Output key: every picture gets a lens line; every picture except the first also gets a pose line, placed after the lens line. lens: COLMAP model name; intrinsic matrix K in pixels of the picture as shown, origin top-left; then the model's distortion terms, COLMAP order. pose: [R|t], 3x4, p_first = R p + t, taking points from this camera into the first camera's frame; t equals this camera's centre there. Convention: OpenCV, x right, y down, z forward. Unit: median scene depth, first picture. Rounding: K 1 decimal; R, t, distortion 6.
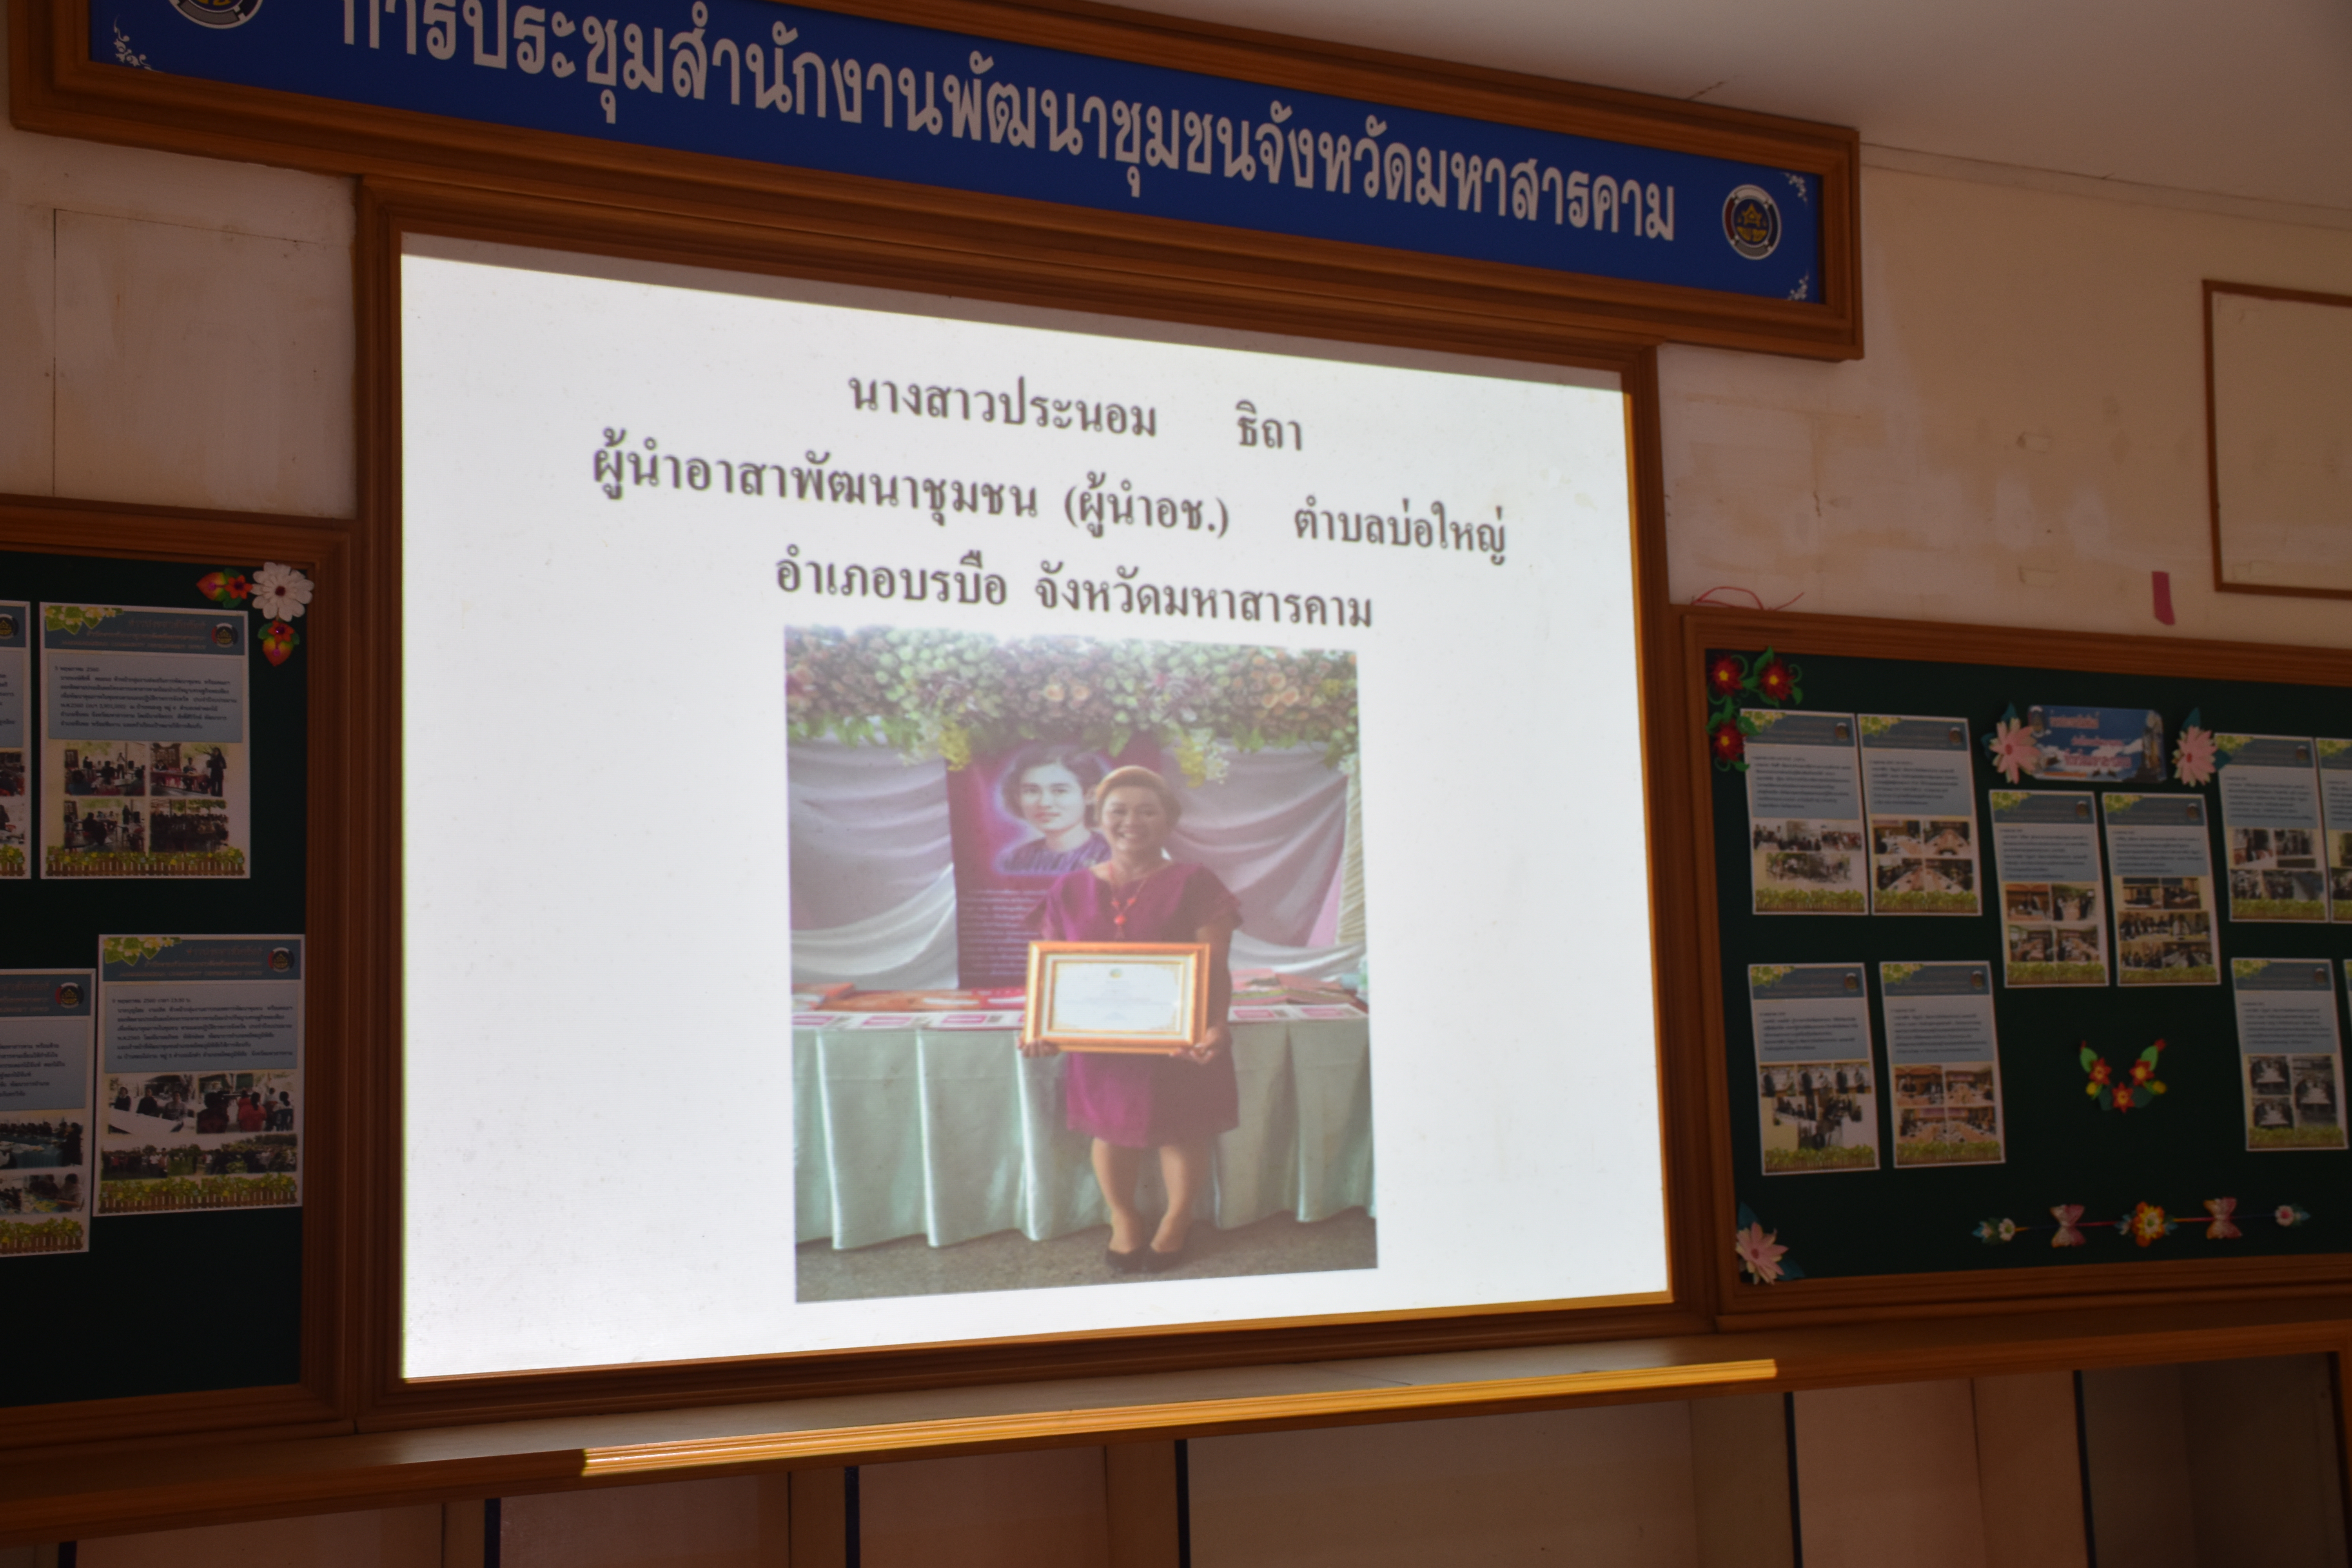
lens RADIAL K [[3045.8, 0, 1176.0], [0, 3045.8, 784.0], [0, 0, 1]] dist [0.157117, 0.092256]
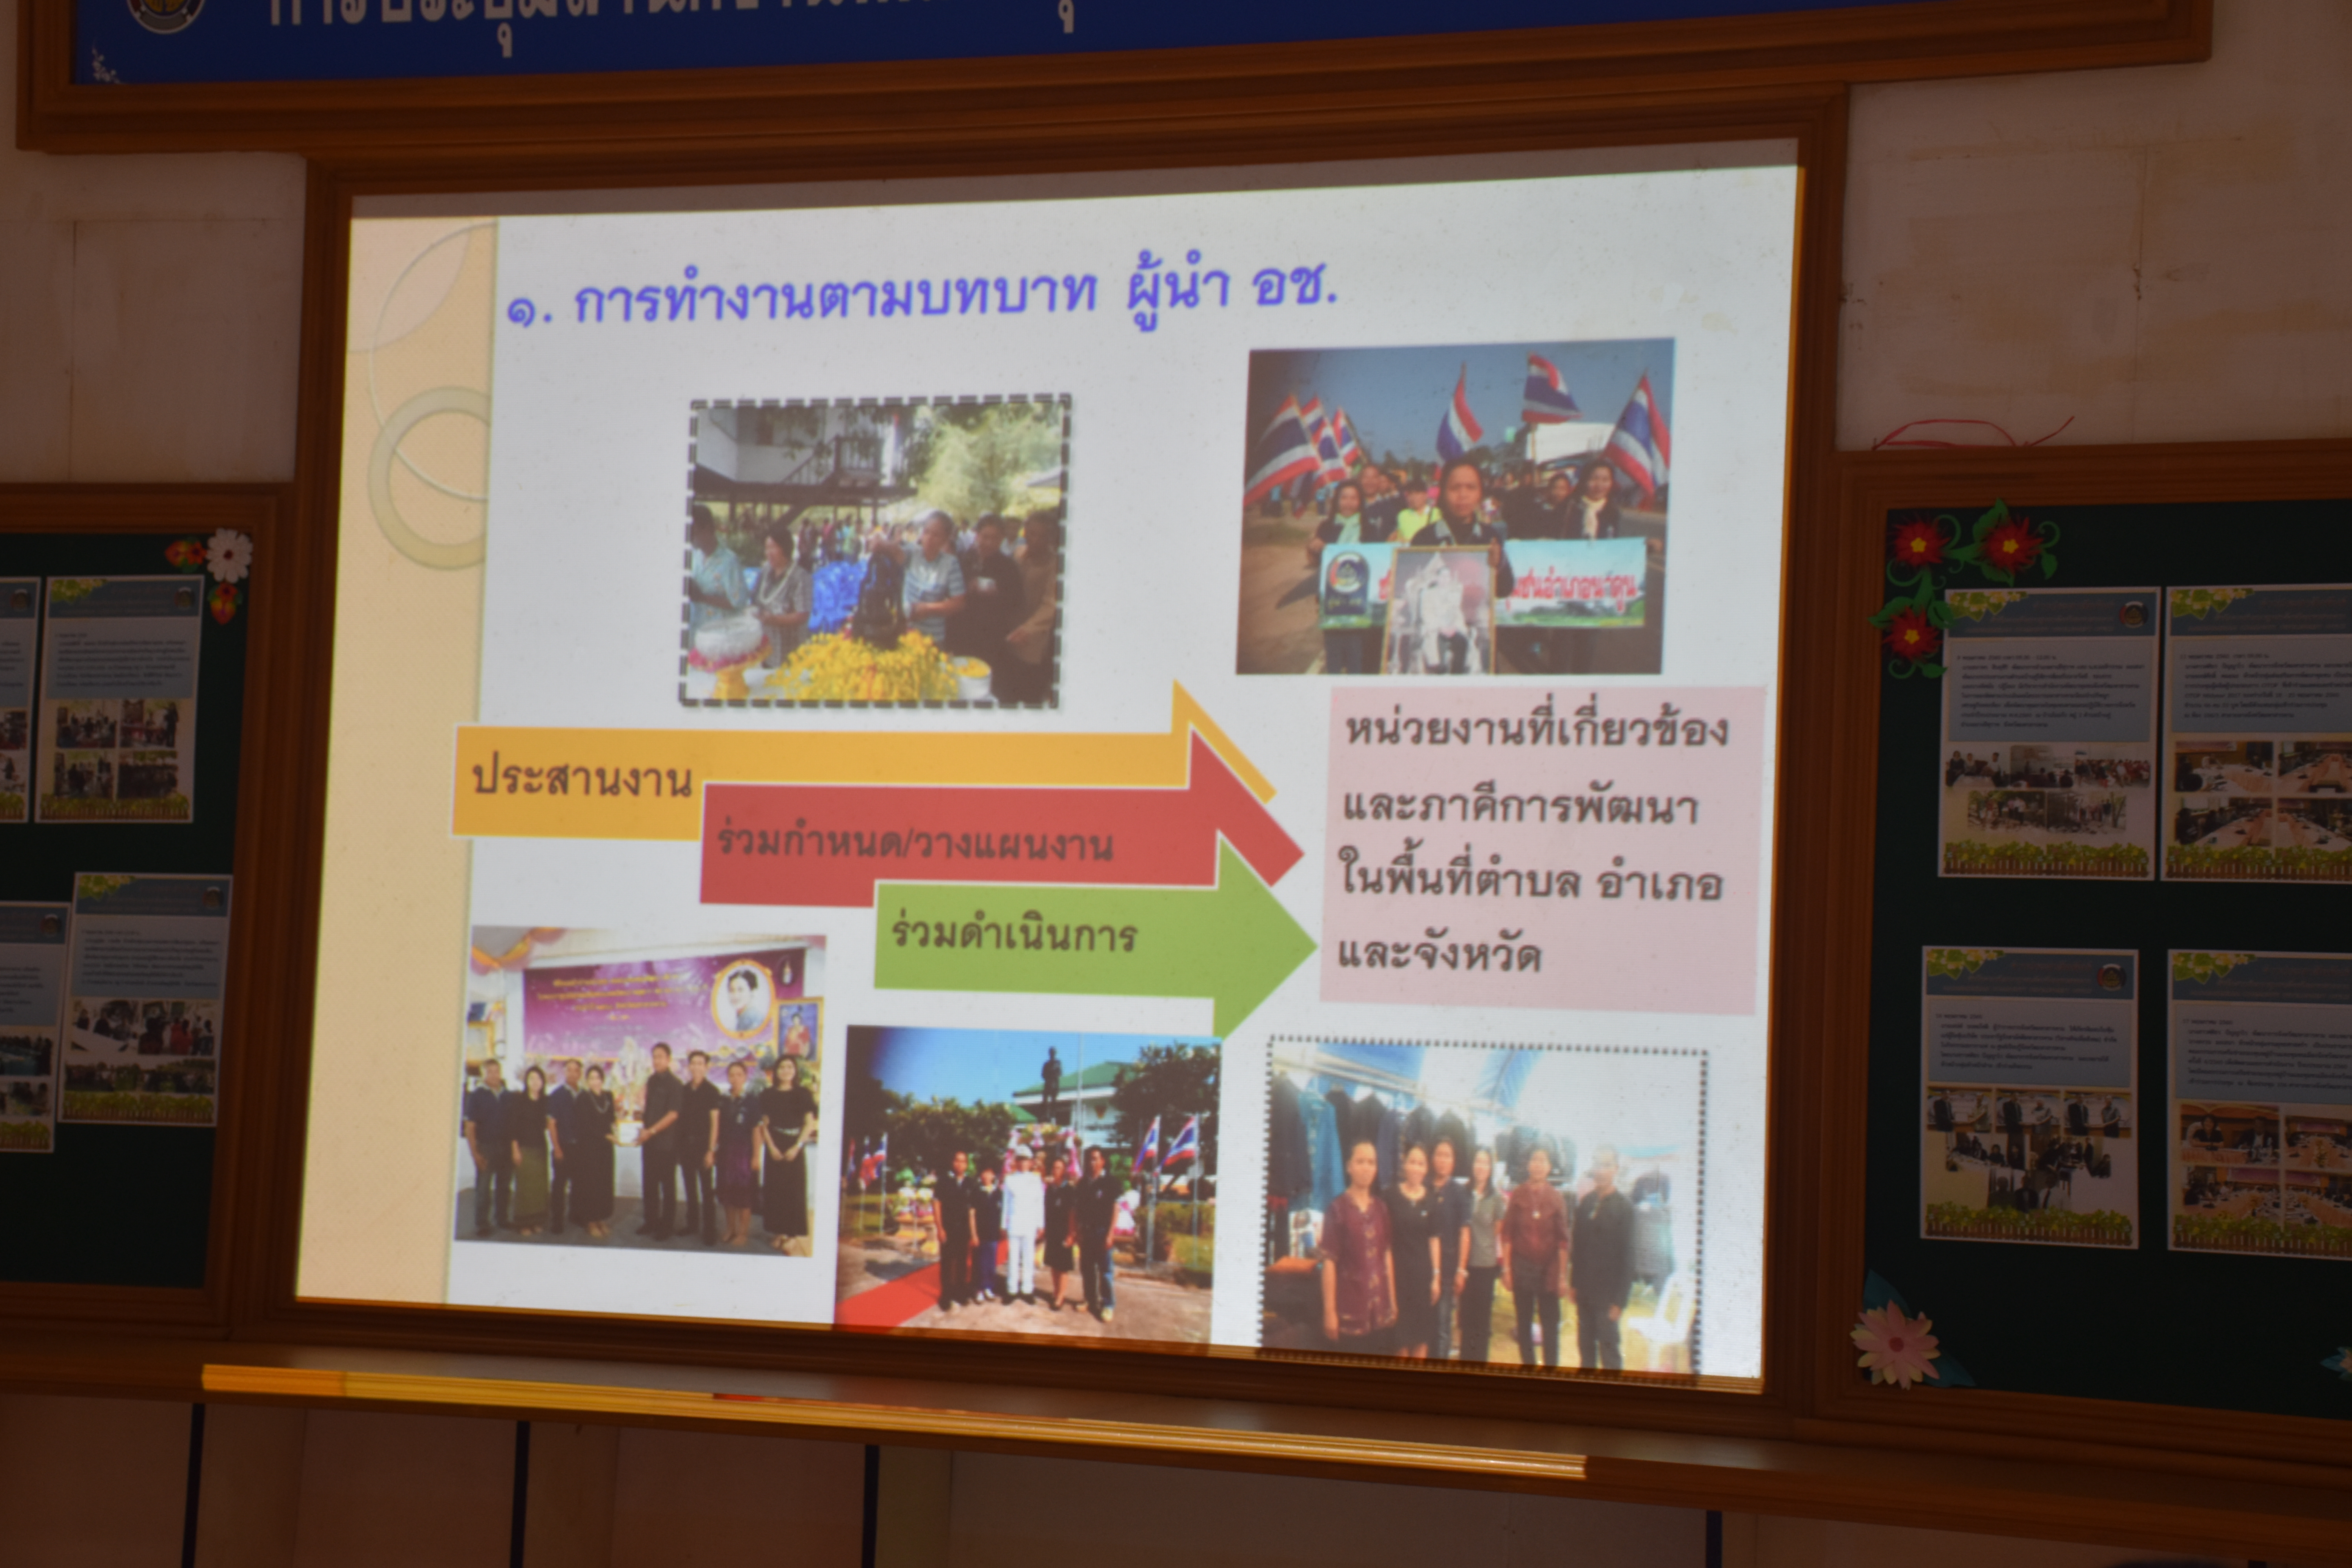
lens RADIAL K [[4213.8, 0, 1176.0], [0, 4213.8, 784.0], [0, 0, 1]] dist [0.452858, -0.044362]
pose [[0.655953, 0.000797, -0.754801, 1.054969], [0.026061, 0.999379, 0.023703, -0.009796], [0.754352, -0.035219, 0.655525, 0.264421]]
